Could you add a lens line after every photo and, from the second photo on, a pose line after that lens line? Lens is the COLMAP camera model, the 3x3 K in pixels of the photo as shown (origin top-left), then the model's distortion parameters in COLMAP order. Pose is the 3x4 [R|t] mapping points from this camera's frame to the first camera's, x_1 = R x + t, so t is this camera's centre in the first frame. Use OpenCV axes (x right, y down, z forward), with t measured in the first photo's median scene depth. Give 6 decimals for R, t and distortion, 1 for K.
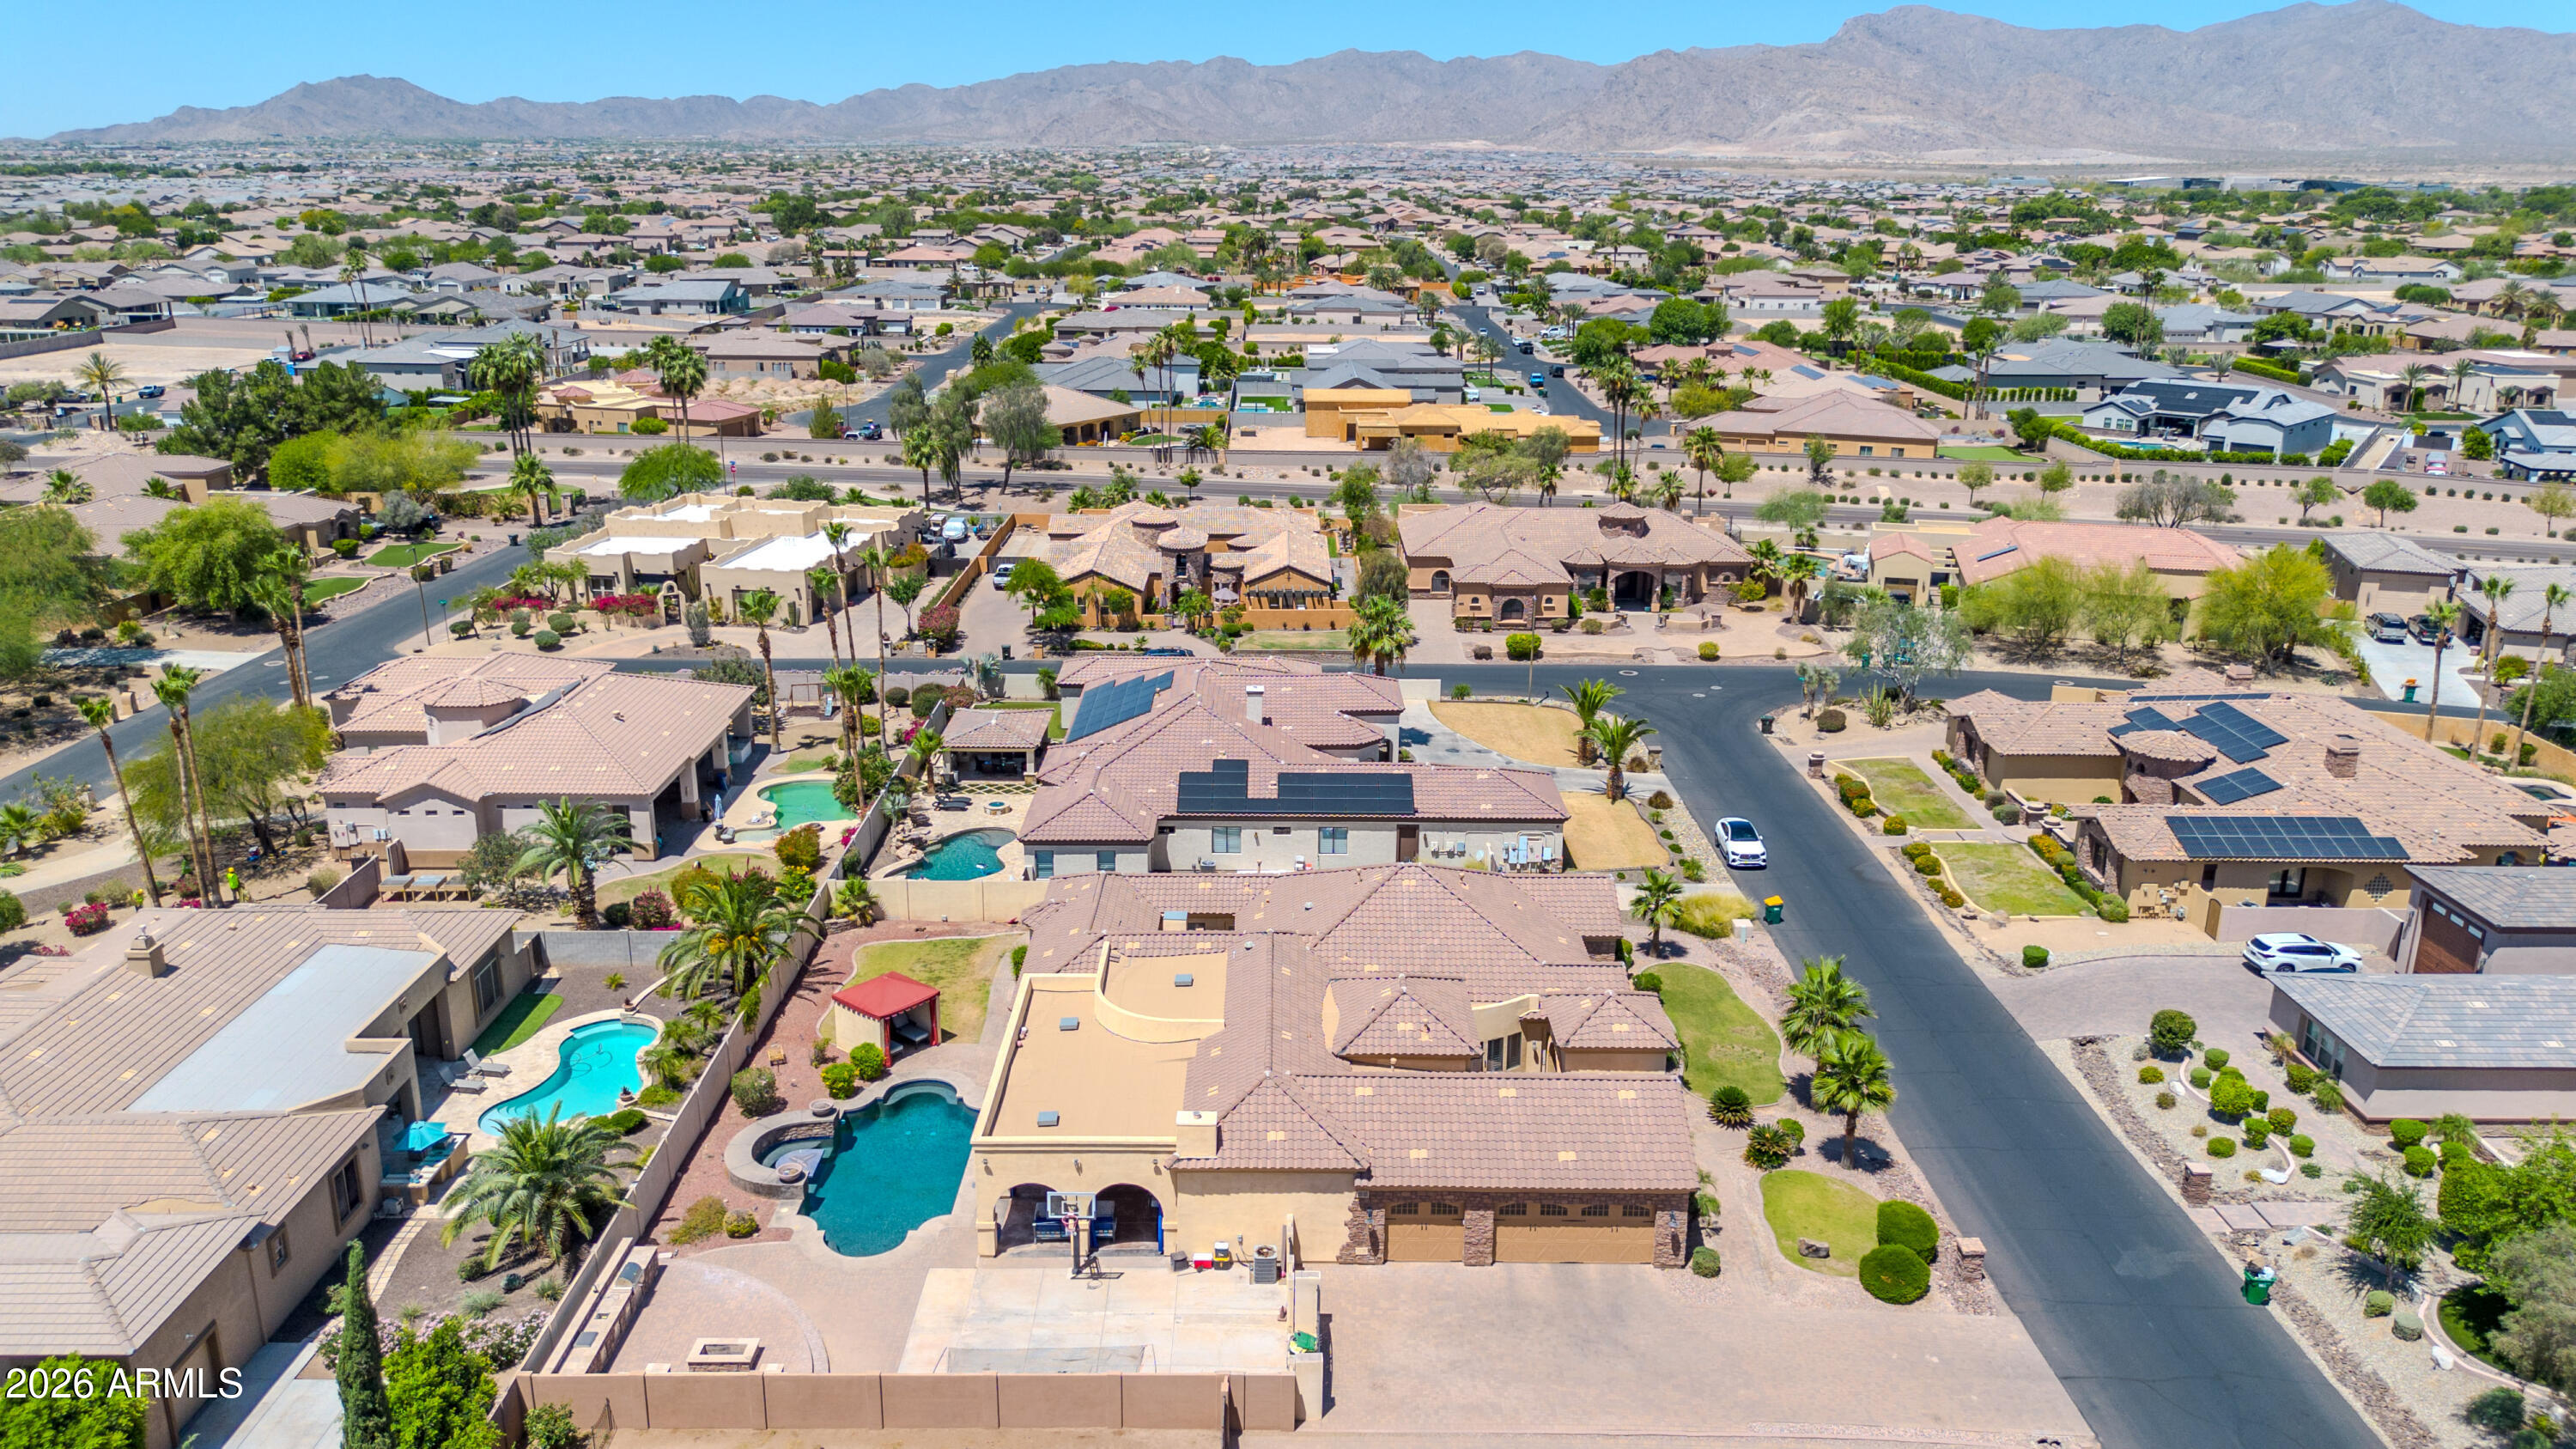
lens RADIAL K [[1829.9, 0, 1288.2], [0, 1829.9, 738.6], [0, 0, 1]] dist [0.064627, -0.066474]
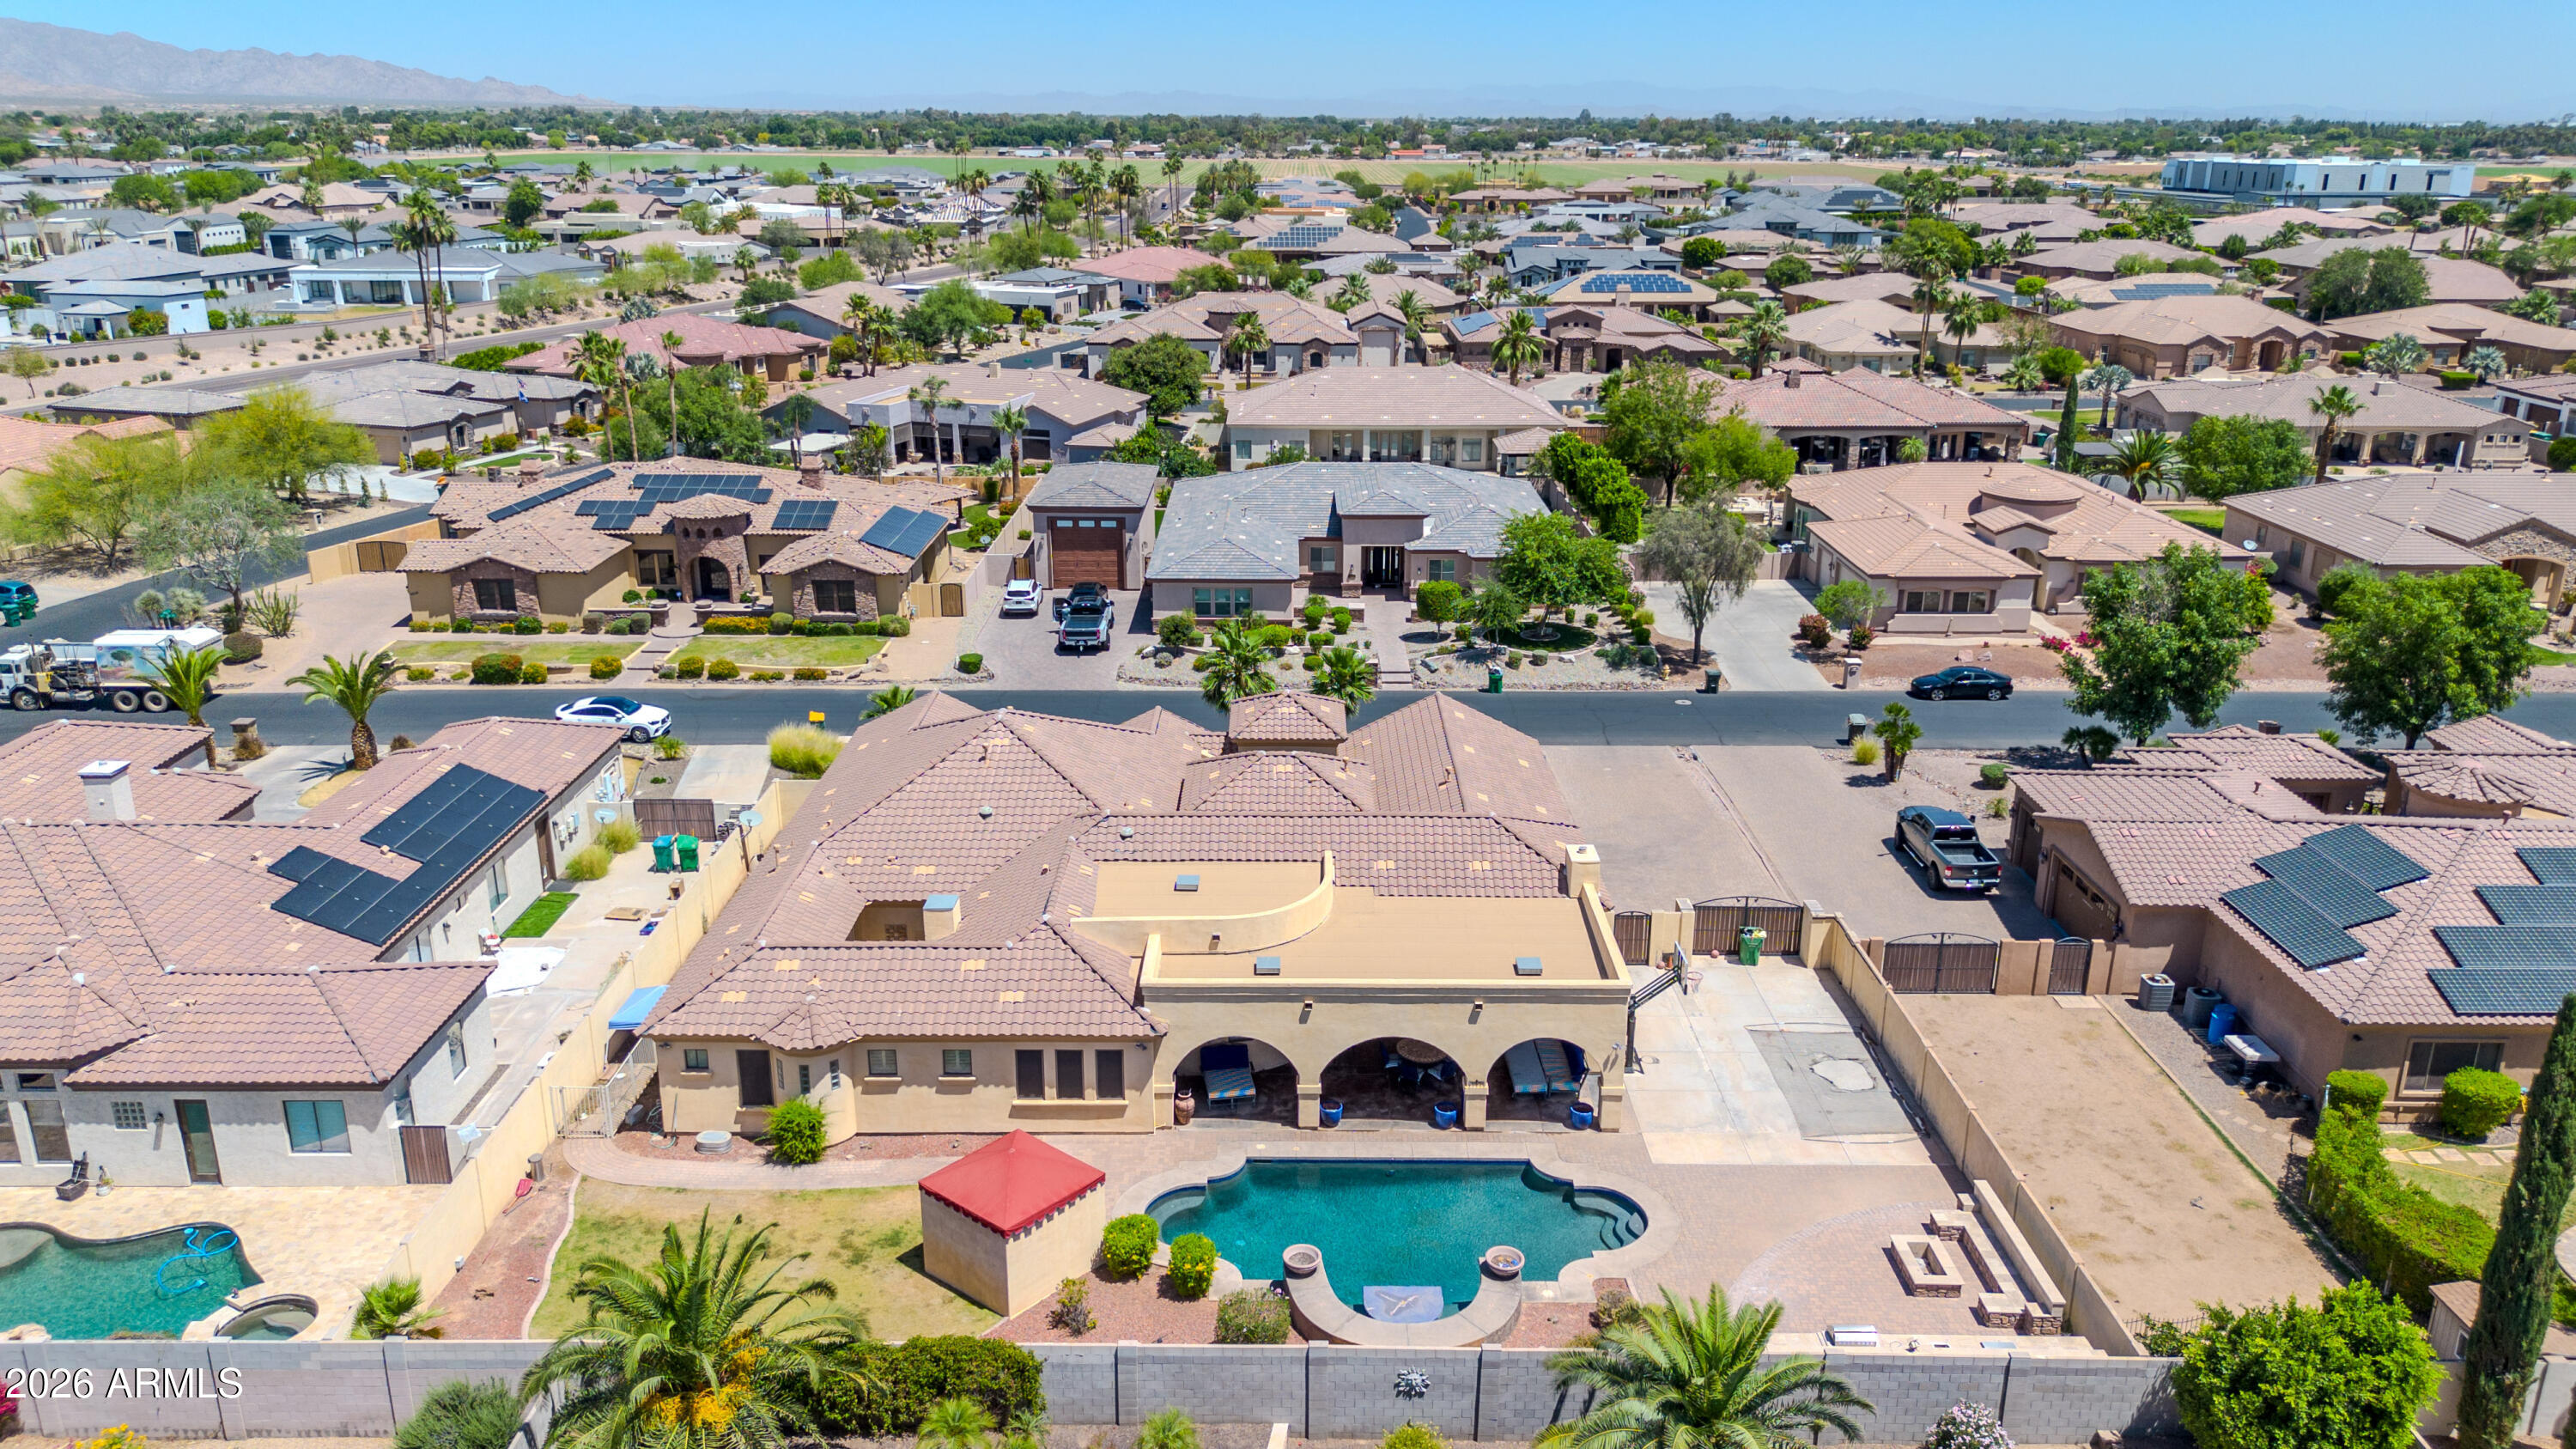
lens RADIAL K [[1829.9, 0, 1290.7], [0, 1829.9, 721.0], [0, 0, 1]] dist [0.064627, -0.066474]
pose [[0.006471, -0.316938, 0.948424, -0.570347], [0.295694, 0.906637, 0.300956, -0.108639], [-0.955261, 0.278496, 0.099583, 0.655830]]
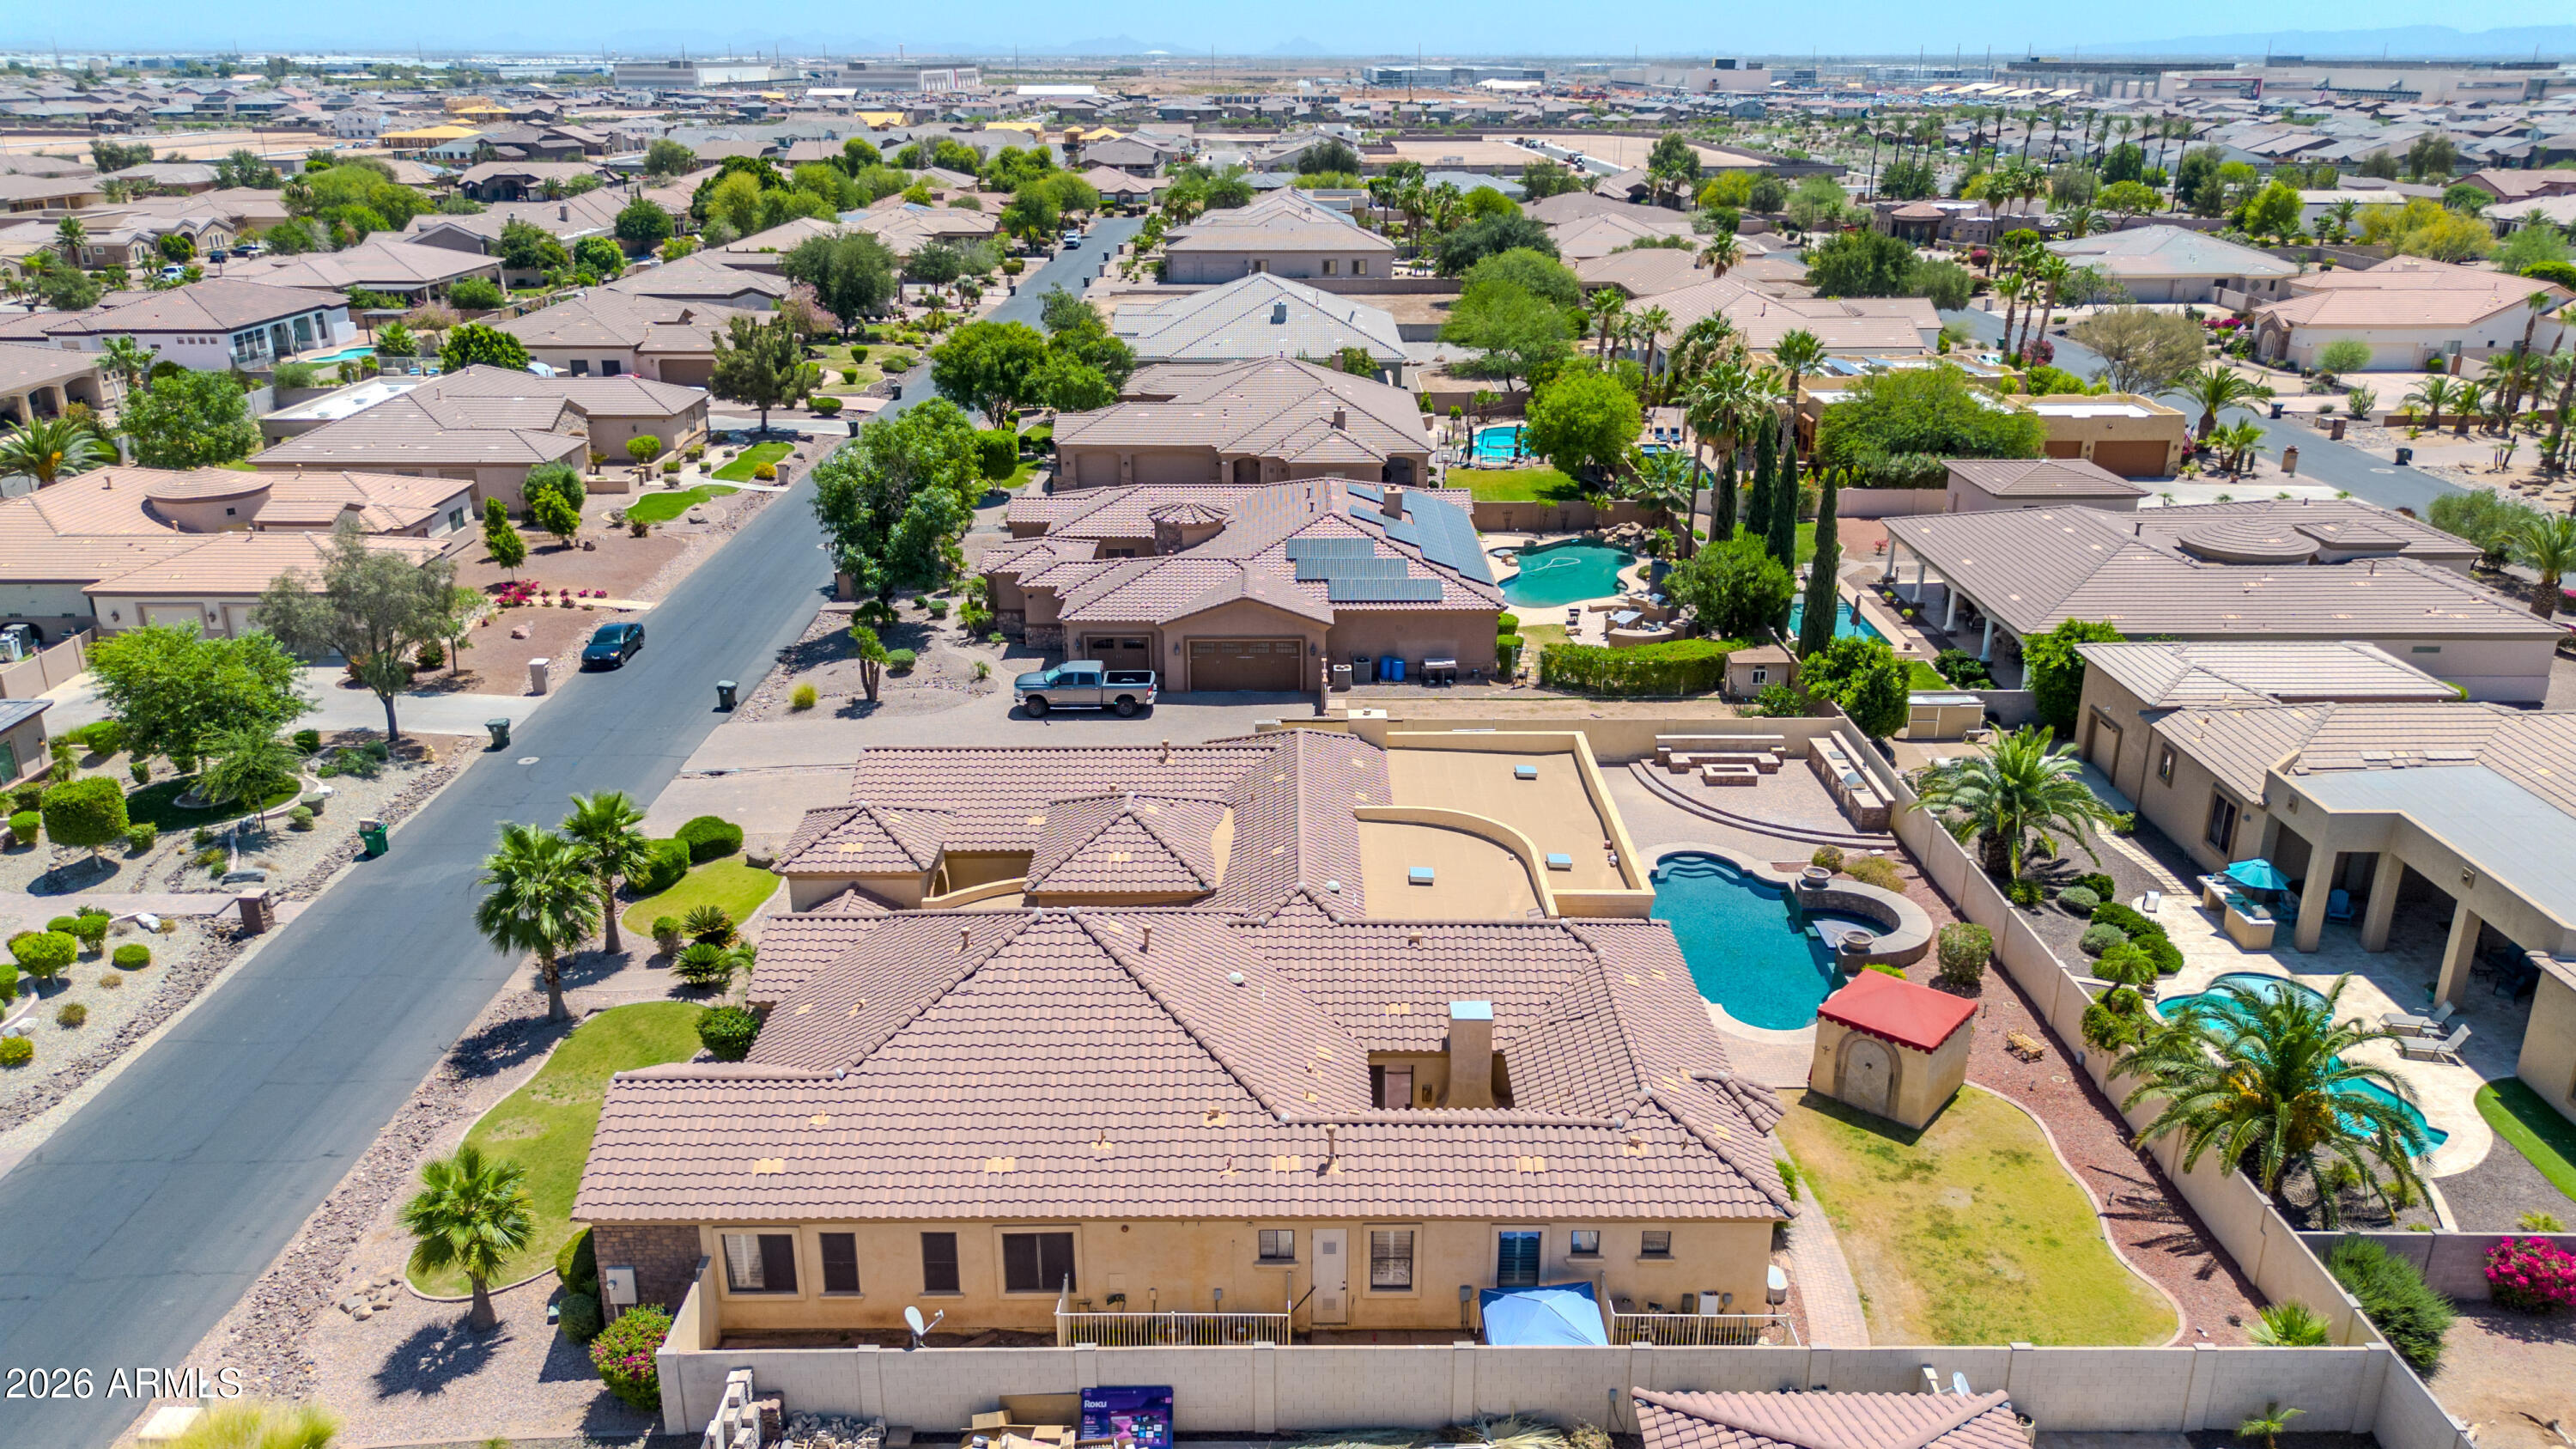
lens RADIAL K [[1829.9, 0, 1284.3], [0, 1829.9, 734.9], [0, 0, 1]] dist [0.064627, -0.066474]
pose [[-0.999958, -0.008913, 0.002109, -0.003678], [-0.005762, 0.791130, 0.611622, -0.264005], [-0.007120, 0.611584, -0.791148, 1.161166]]
